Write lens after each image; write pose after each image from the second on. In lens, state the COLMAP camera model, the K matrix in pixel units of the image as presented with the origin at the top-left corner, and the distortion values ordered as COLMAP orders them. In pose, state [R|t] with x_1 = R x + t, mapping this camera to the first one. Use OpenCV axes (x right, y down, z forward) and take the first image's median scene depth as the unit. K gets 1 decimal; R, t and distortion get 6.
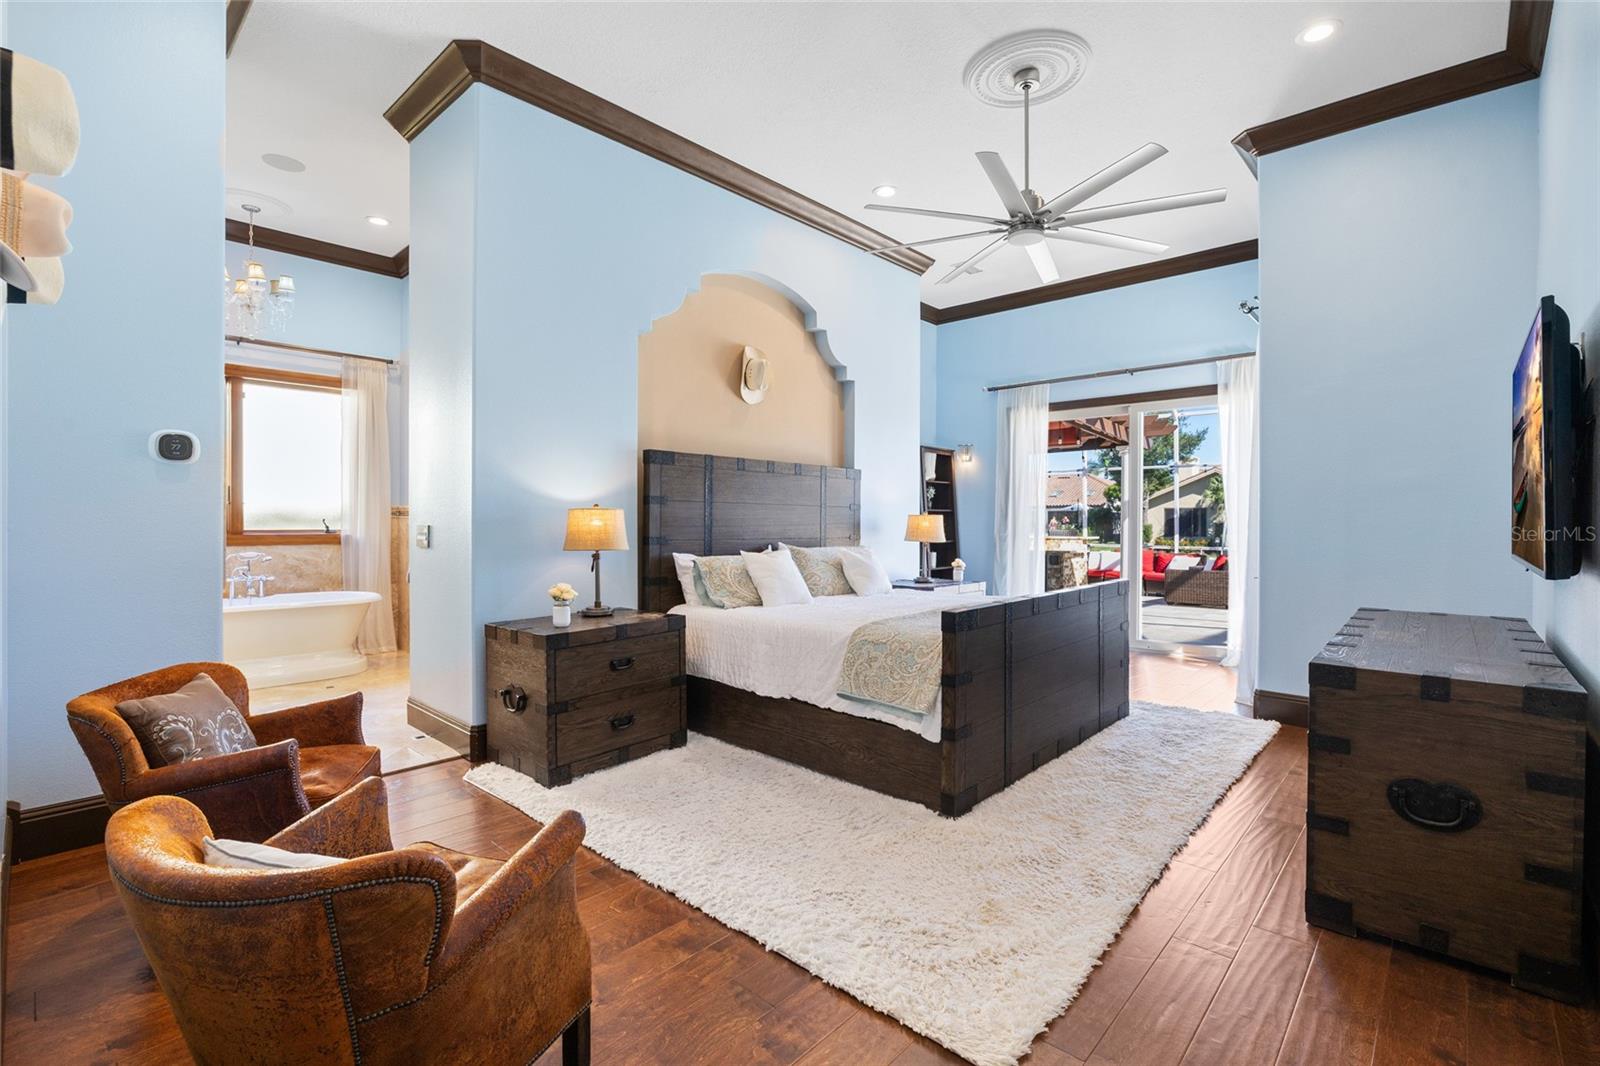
lens RADIAL K [[710.8, 0, 795.1], [0, 710.8, 531.5], [0, 0, 1]] dist [-0.004273, 0.000034]
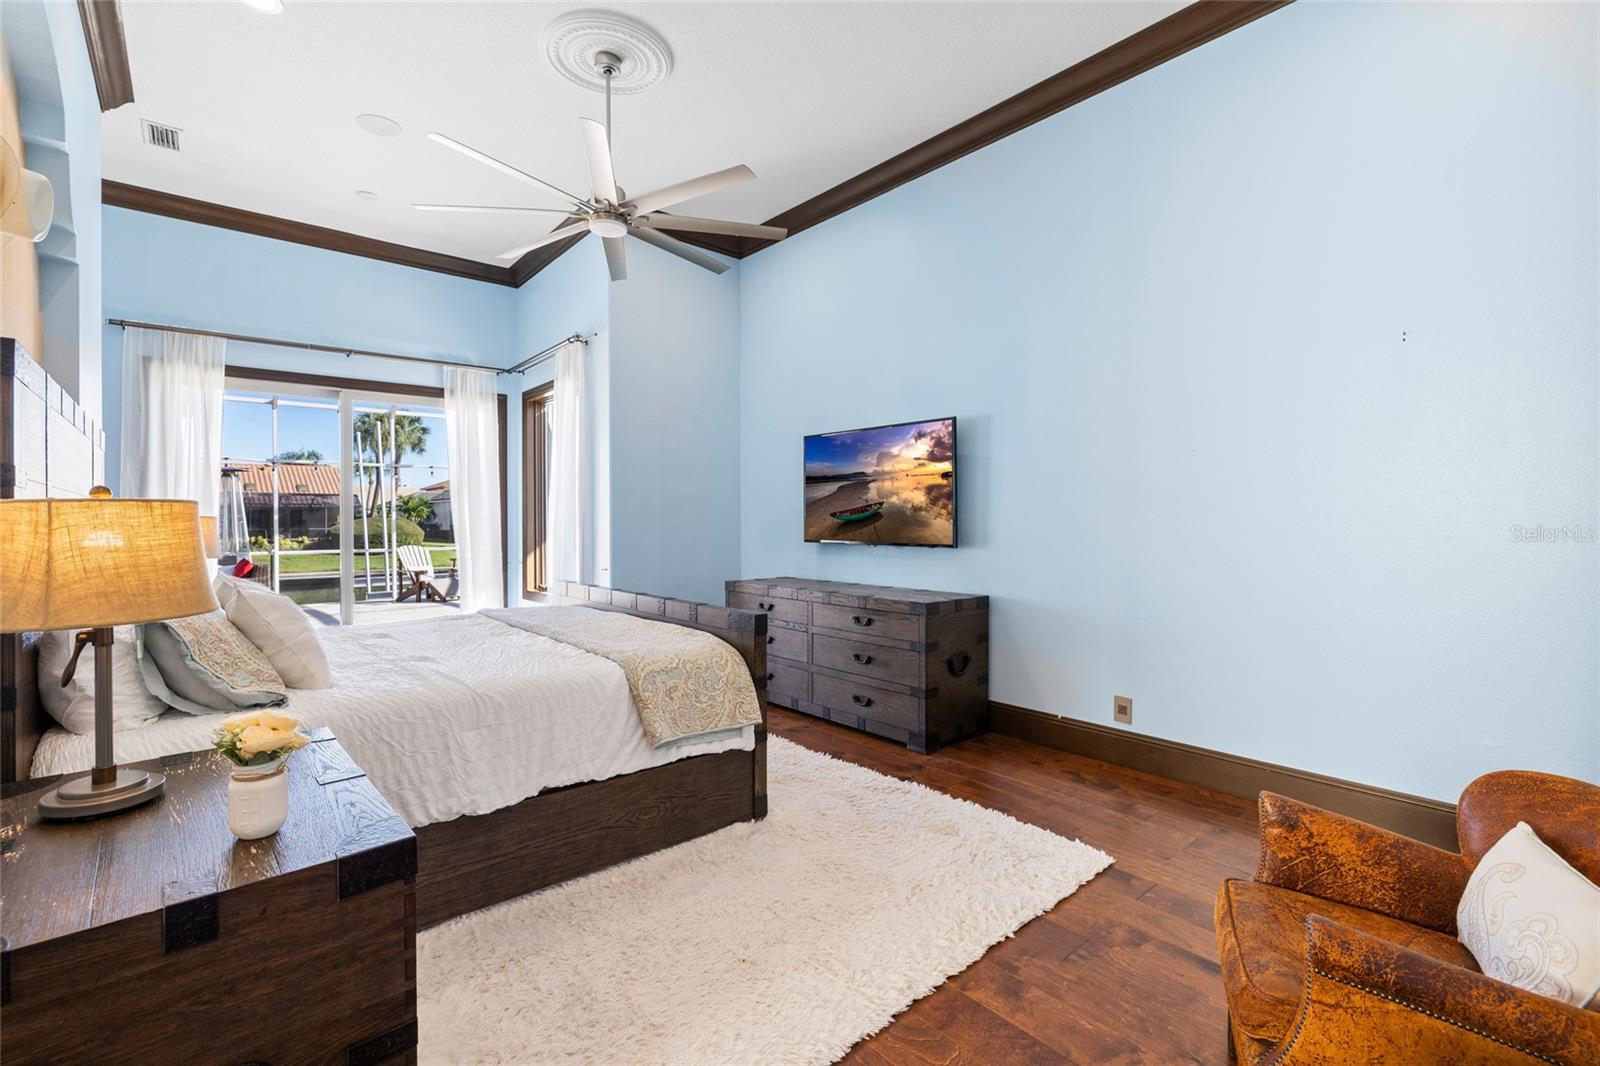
lens RADIAL K [[710.8, 0, 795.9], [0, 710.8, 523.8], [0, 0, 1]] dist [-0.004273, 0.000034]
pose [[0.117660, -0.007905, 0.993022, -1.167436], [0.020356, 0.999777, 0.005547, -0.028278], [-0.992845, 0.019562, 0.117795, 1.250577]]
